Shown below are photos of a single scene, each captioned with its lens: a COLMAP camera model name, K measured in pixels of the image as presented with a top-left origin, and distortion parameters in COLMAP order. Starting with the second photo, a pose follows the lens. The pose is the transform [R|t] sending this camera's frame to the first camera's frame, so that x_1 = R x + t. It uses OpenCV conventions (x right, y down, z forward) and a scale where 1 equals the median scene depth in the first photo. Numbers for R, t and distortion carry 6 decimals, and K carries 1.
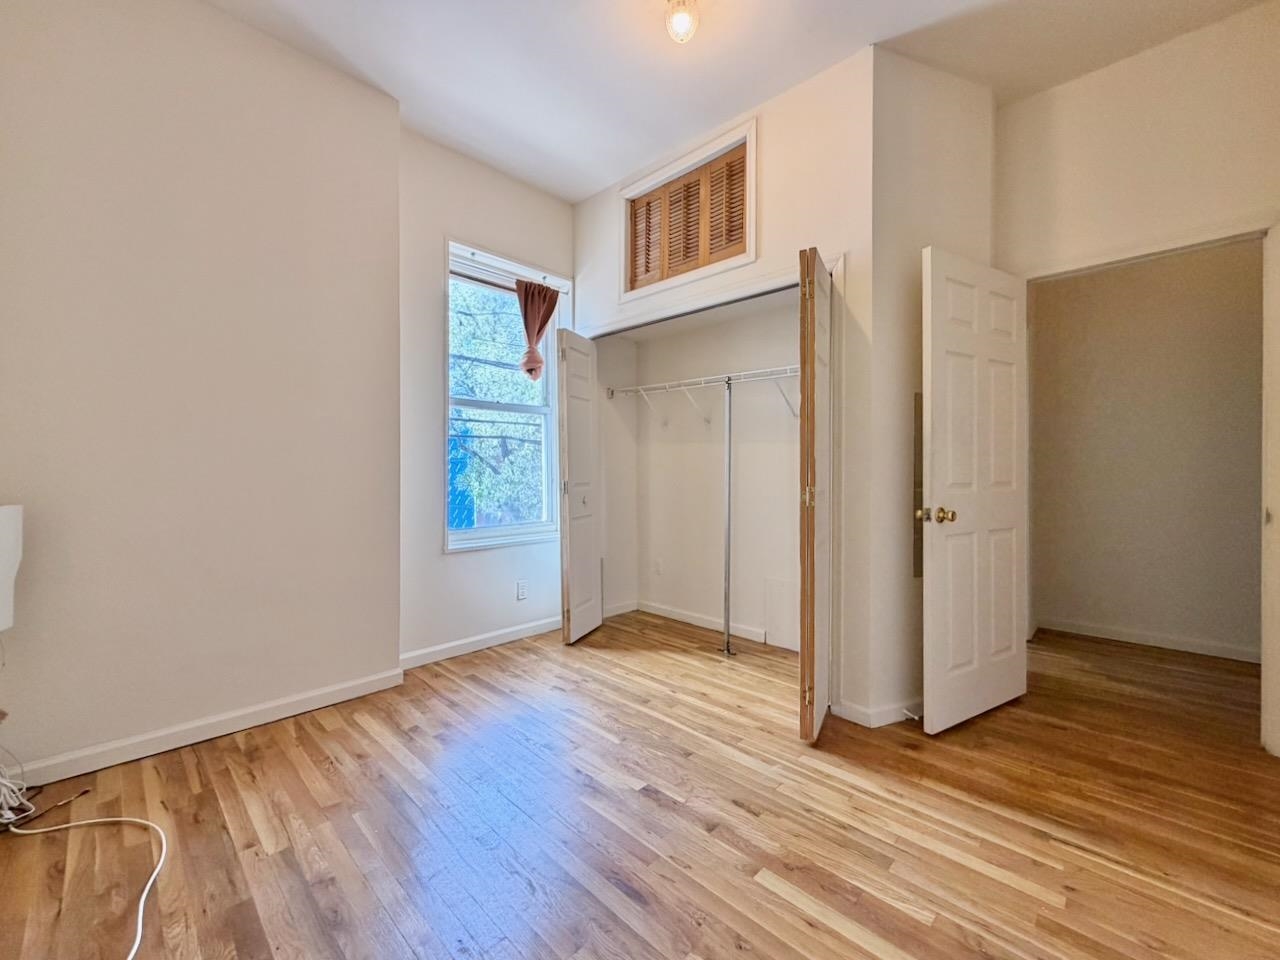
lens RADIAL K [[517.0, 0, 641.0], [0, 517.0, 473.0], [0, 0, 1]] dist [-0.000202, -0.000069]
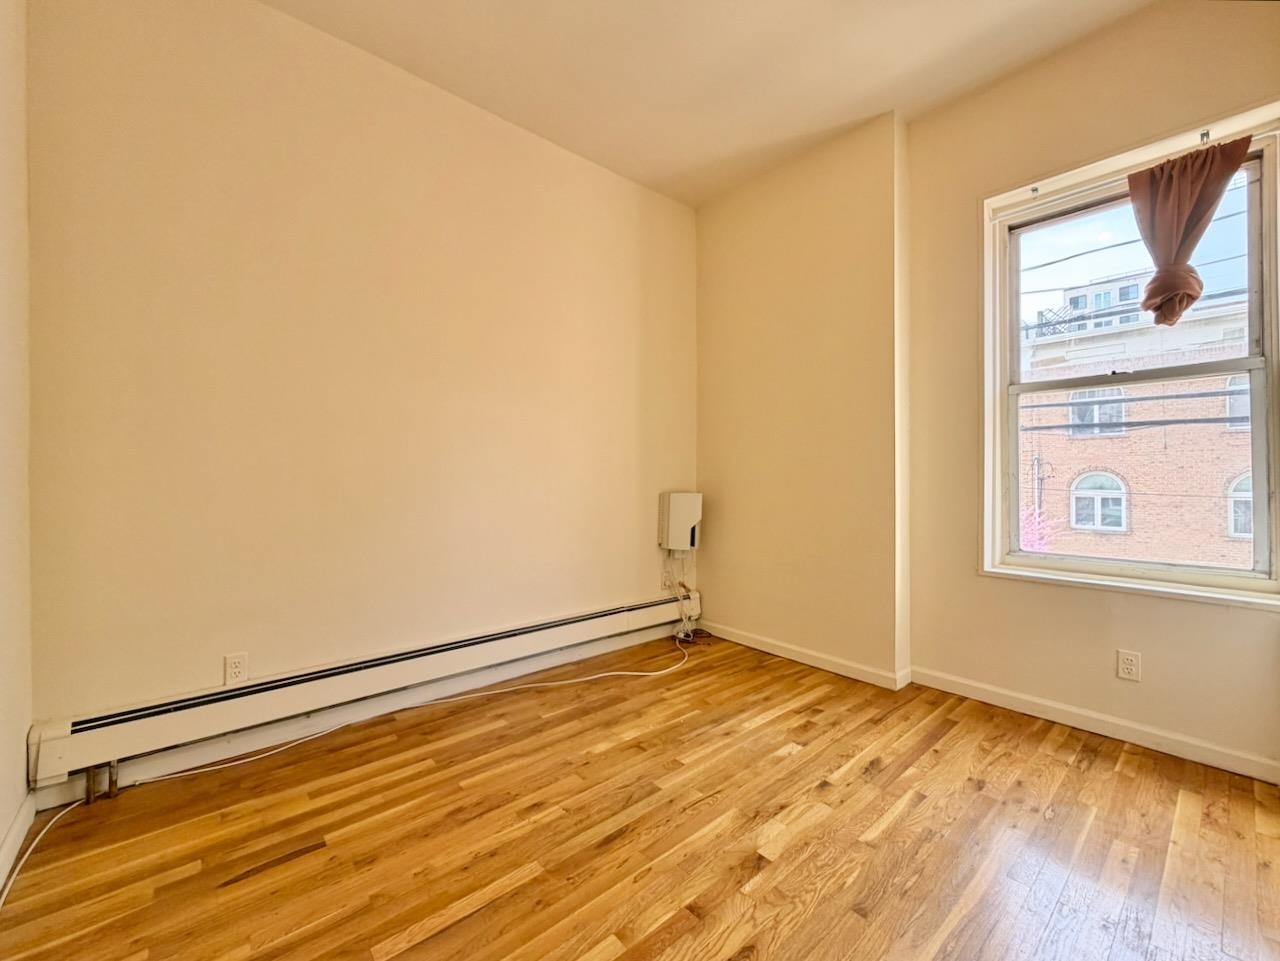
lens RADIAL K [[527.0, 0, 637.9], [0, 527.0, 469.9], [0, 0, 1]] dist [-0.000377, -0.000281]
pose [[-0.085239, -0.014092, -0.996261, 0.766987], [-0.001130, 0.999901, -0.014047, -0.002914], [0.996360, -0.000071, -0.085246, 0.760155]]
